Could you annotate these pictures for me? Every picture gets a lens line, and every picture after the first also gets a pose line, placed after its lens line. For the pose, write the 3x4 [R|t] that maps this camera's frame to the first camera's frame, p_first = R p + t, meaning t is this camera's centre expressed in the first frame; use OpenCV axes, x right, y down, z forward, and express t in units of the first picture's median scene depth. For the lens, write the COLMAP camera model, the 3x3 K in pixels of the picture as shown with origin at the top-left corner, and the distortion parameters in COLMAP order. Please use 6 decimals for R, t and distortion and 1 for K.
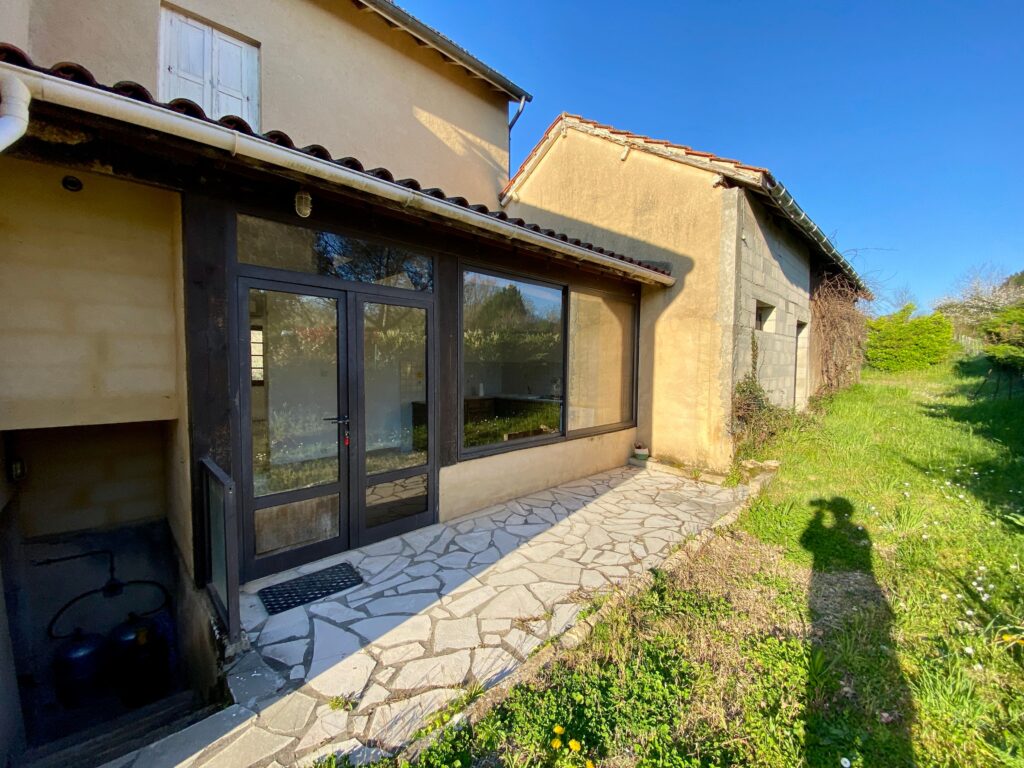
lens RADIAL K [[417.8, 0, 512.1], [0, 417.8, 383.1], [0, 0, 1]] dist [-0.007277, -0.004615]
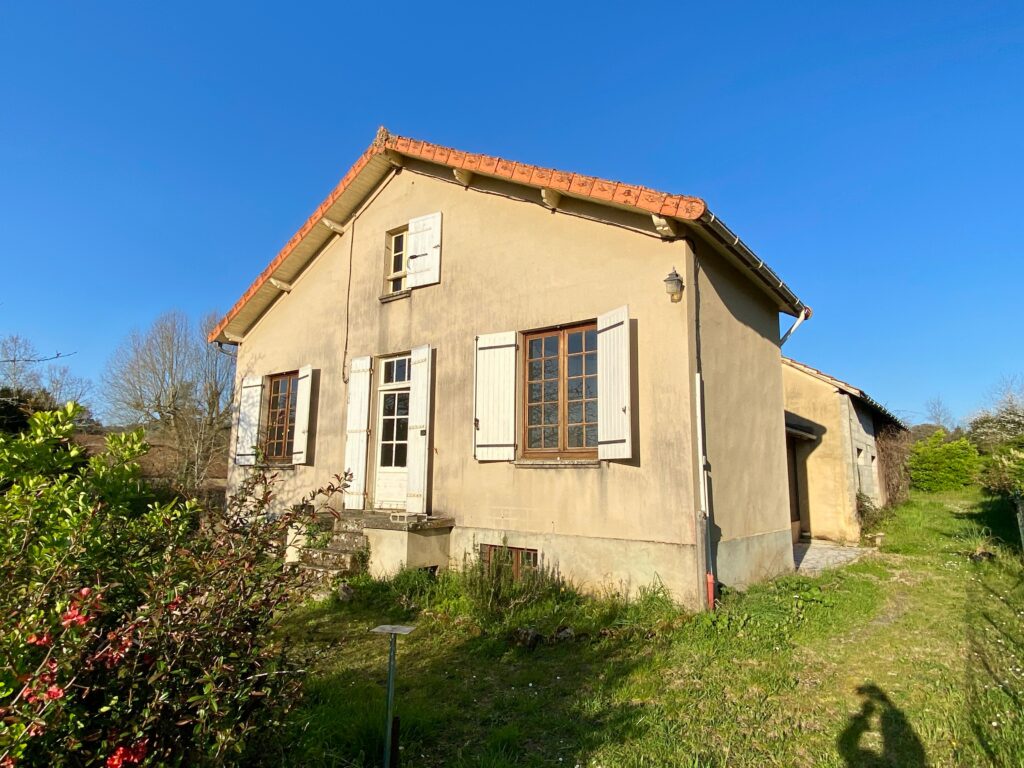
lens RADIAL K [[639.7, 0, 516.1], [0, 639.7, 380.5], [0, 0, 1]] dist [0.007976, -0.001332]
pose [[0.986217, 0.026861, 0.163263, -1.369857], [0.008026, 0.977806, -0.209360, 0.089413], [-0.165263, 0.207785, 0.964113, -1.546330]]
